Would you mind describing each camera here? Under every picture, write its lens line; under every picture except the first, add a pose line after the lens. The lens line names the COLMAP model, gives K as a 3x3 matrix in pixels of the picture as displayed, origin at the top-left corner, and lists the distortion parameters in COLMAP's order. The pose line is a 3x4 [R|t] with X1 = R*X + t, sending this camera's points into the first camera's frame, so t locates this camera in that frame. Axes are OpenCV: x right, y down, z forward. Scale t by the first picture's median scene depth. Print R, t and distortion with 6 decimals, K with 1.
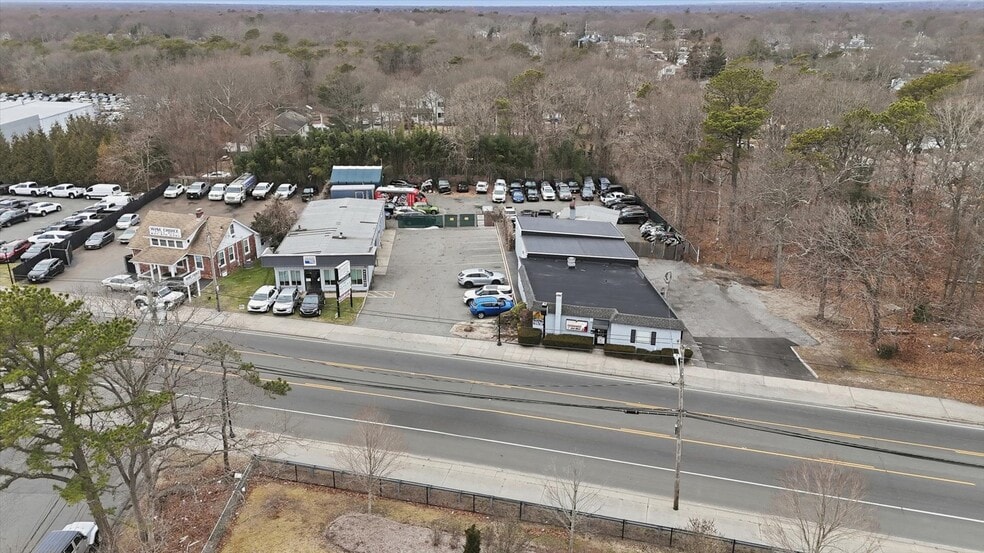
lens RADIAL K [[717.4, 0, 491.6], [0, 717.4, 272.6], [0, 0, 1]] dist [0.076489, -0.072340]
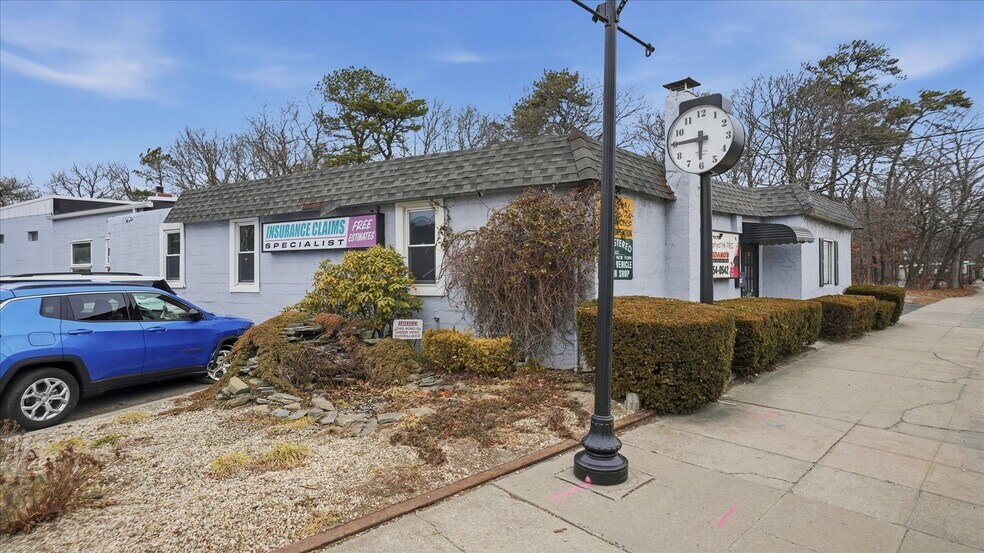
lens RADIAL K [[489.8, 0, 494.4], [0, 489.8, 283.4], [0, 0, 1]] dist [-0.040207, 0.002985]
pose [[0.529207, -0.024044, 0.848152, -0.038369], [0.303426, 0.938860, -0.162708, 0.070963], [-0.792384, 0.343457, 0.504147, 0.817938]]
